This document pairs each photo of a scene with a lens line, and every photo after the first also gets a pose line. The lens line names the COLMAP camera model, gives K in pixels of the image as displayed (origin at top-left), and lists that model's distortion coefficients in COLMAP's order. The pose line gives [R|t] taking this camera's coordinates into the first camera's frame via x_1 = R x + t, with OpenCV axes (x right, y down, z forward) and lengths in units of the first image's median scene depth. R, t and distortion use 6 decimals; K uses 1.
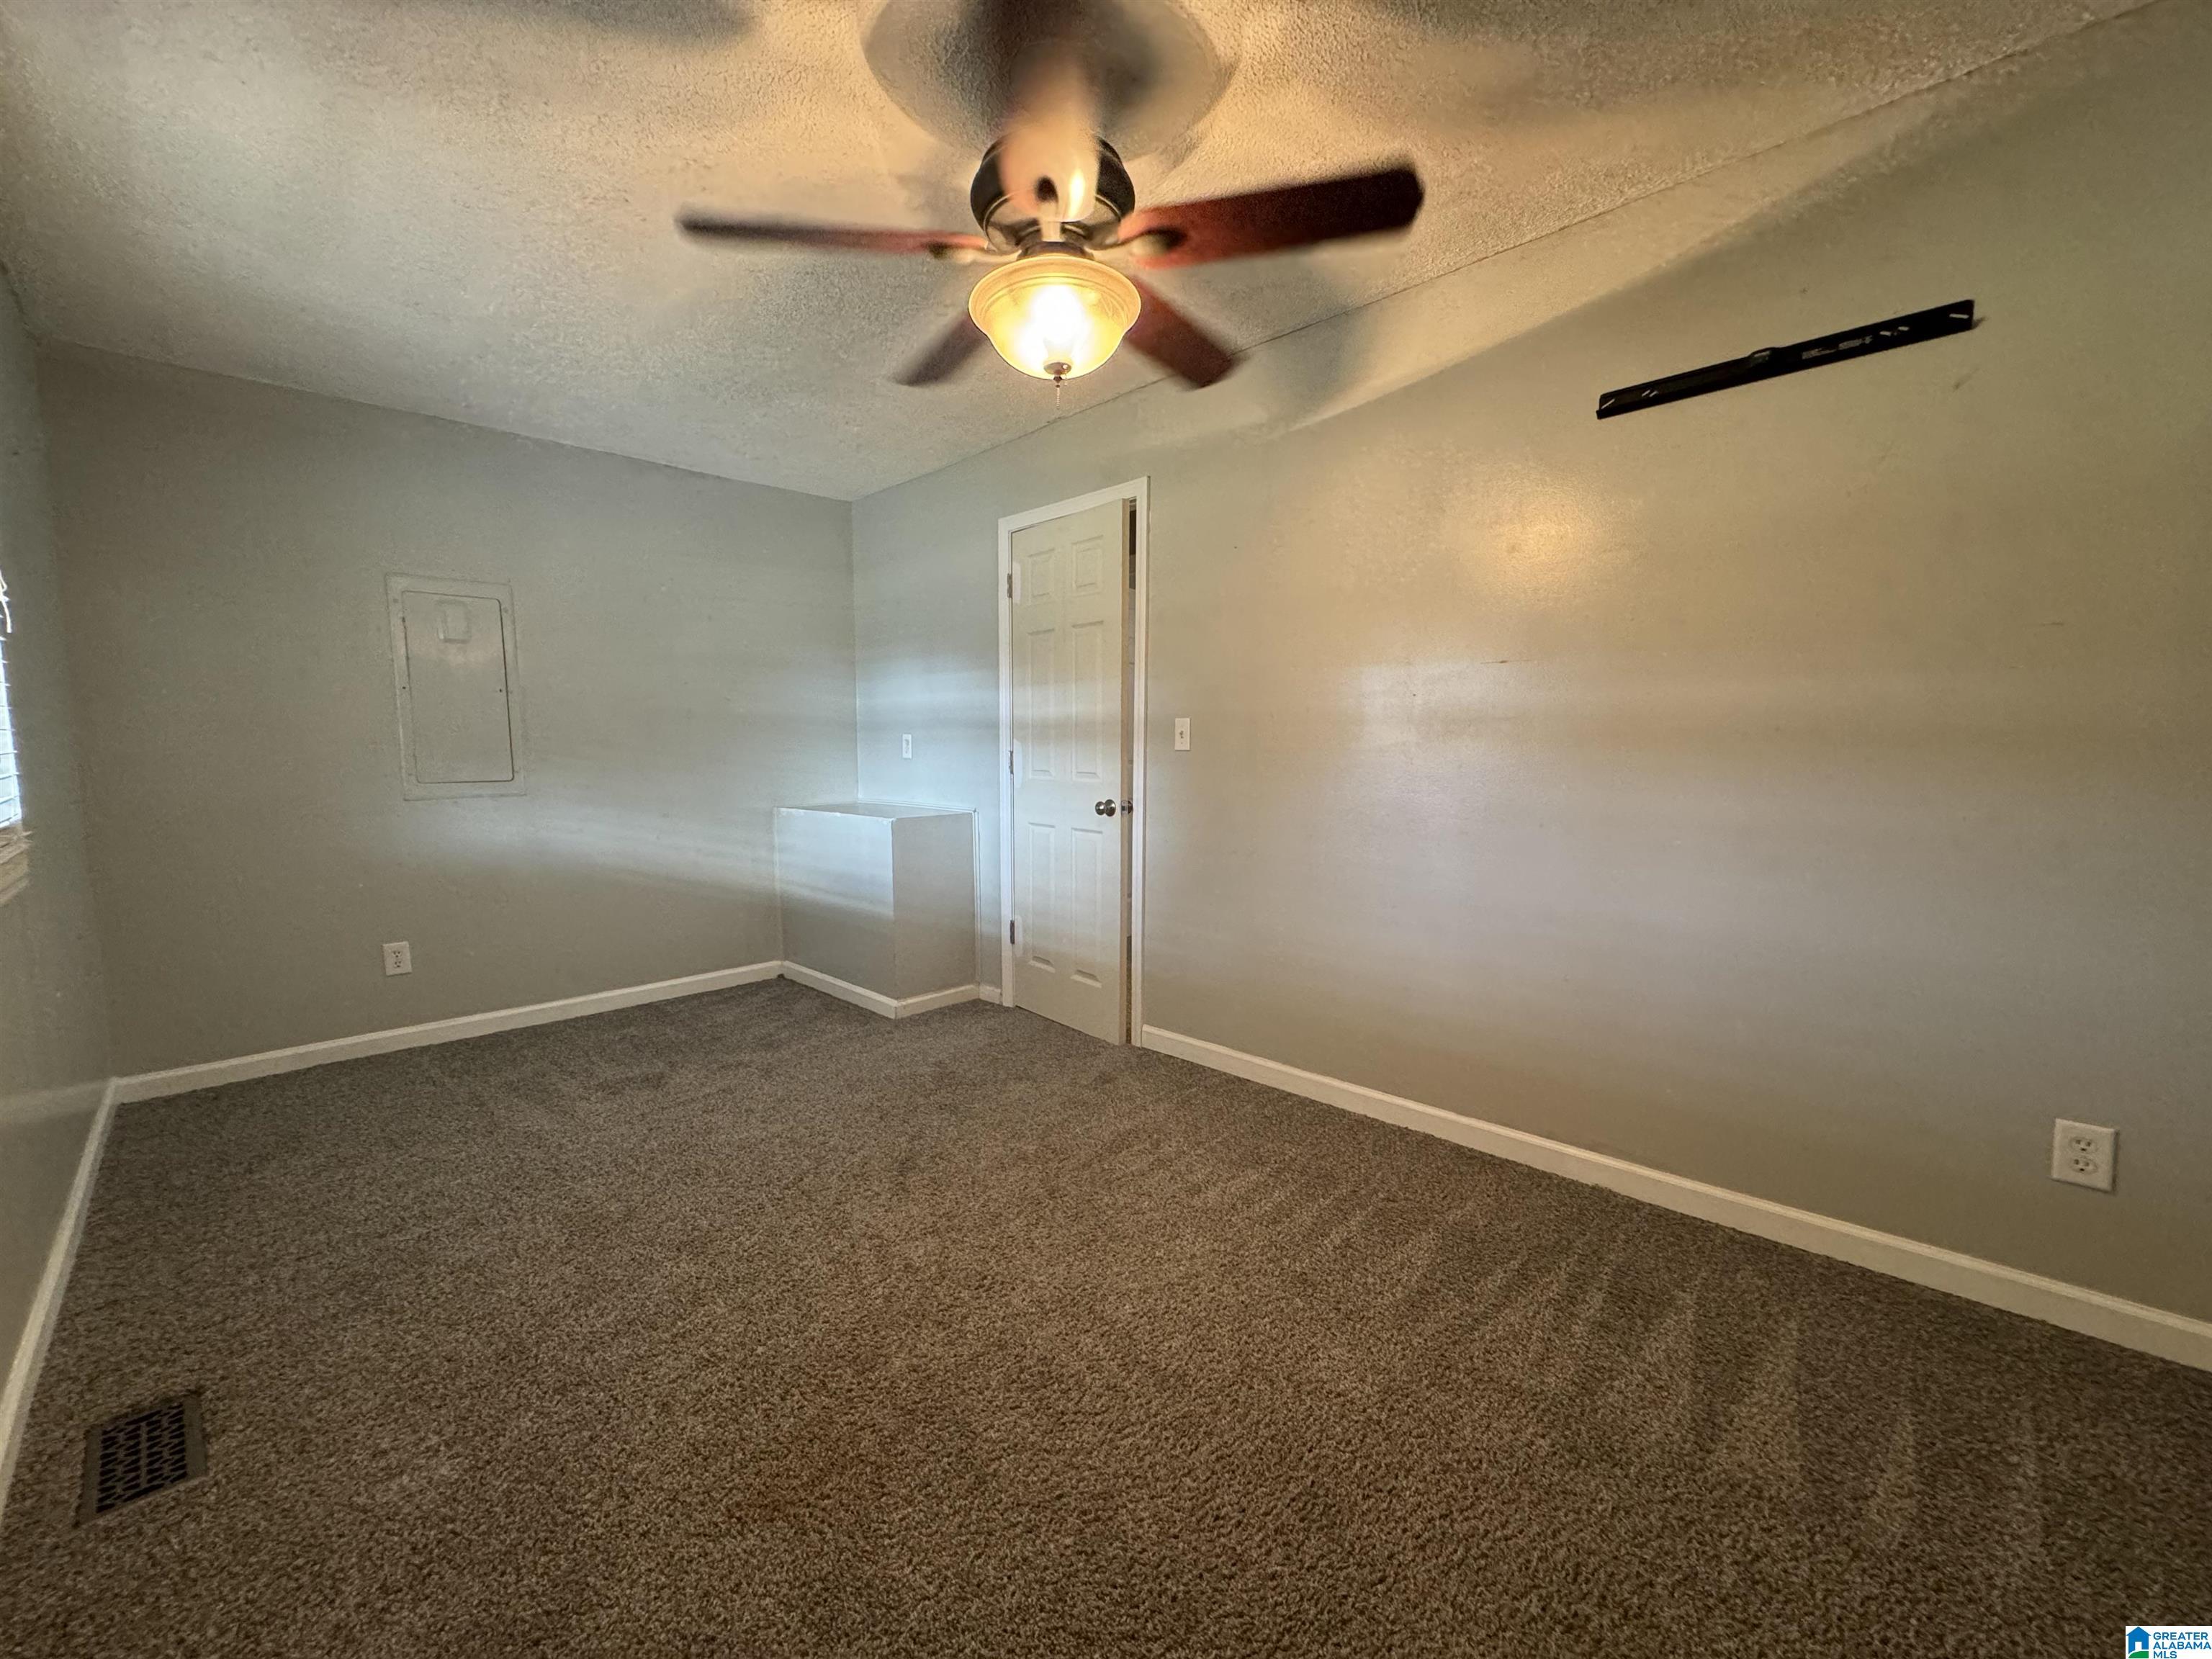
lens RADIAL K [[882.6, 0, 1106.1], [0, 882.6, 823.7], [0, 0, 1]] dist [-0.002872, -0.000107]
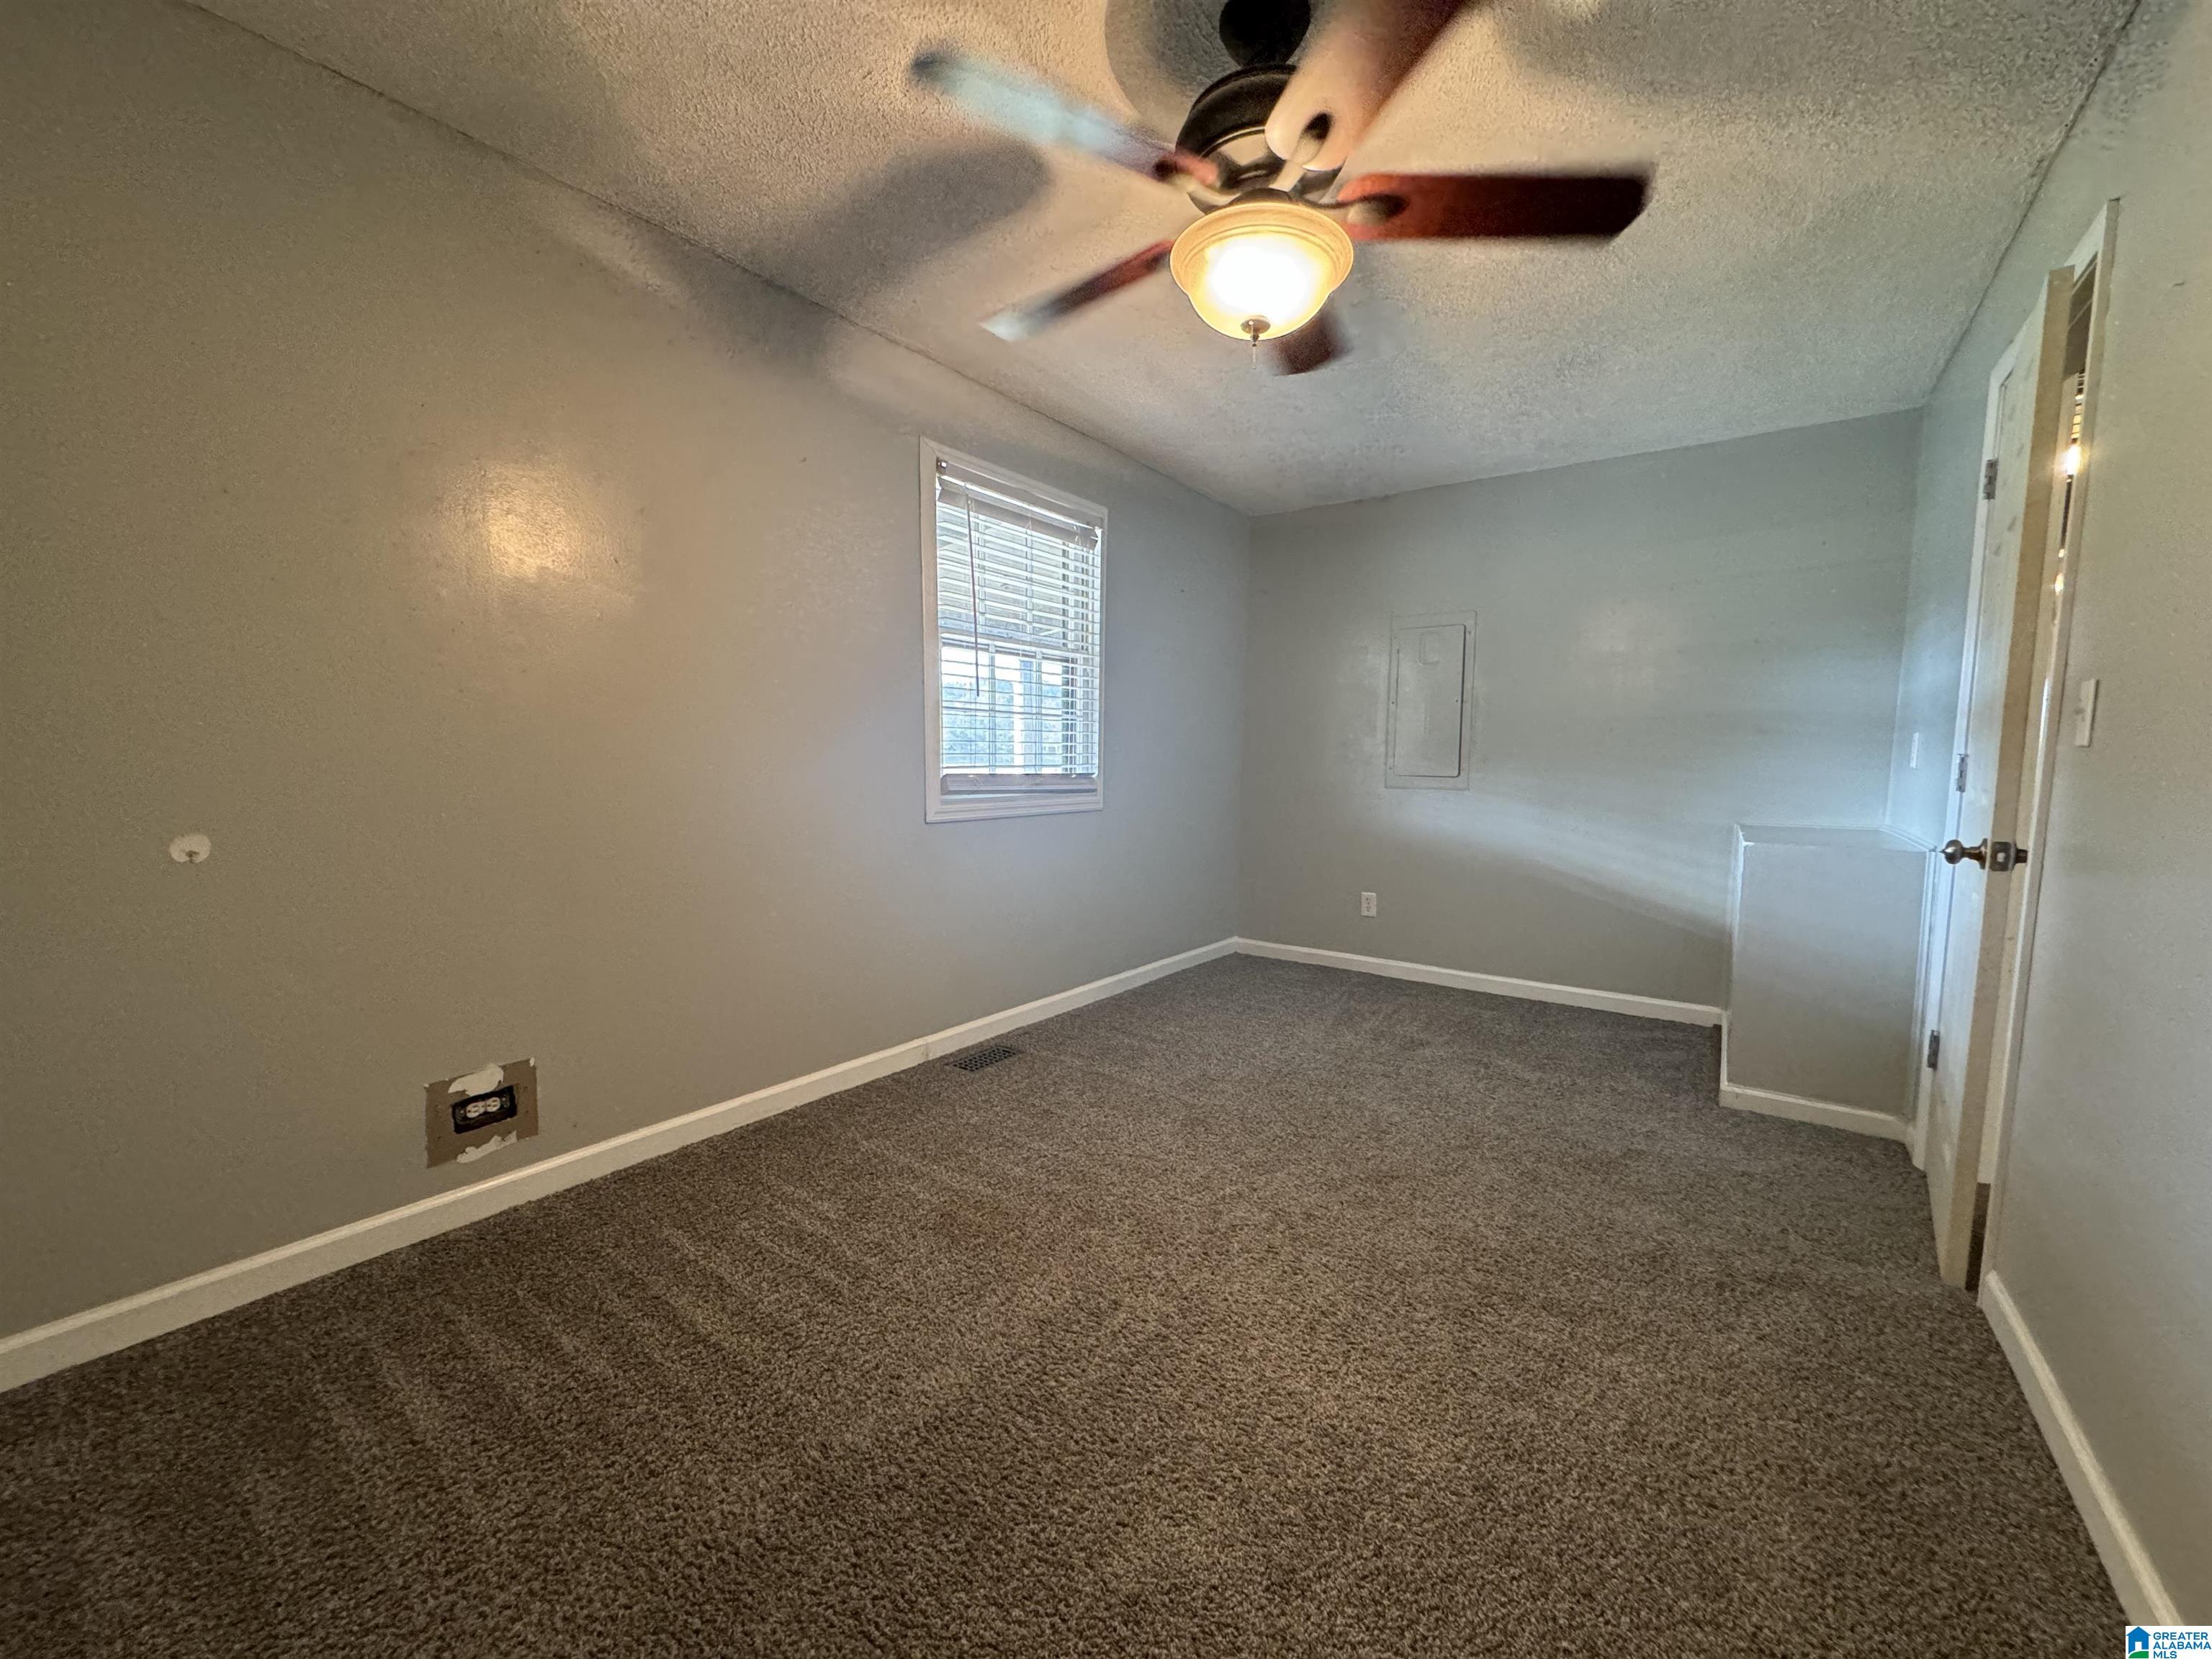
lens RADIAL K [[882.6, 0, 1107.7], [0, 882.6, 827.7], [0, 0, 1]] dist [-0.002872, -0.000107]
pose [[0.169703, 0.087146, -0.981635, 0.430852], [-0.104199, 0.992086, 0.070060, -0.015999], [0.979971, 0.090396, 0.177441, 0.350667]]
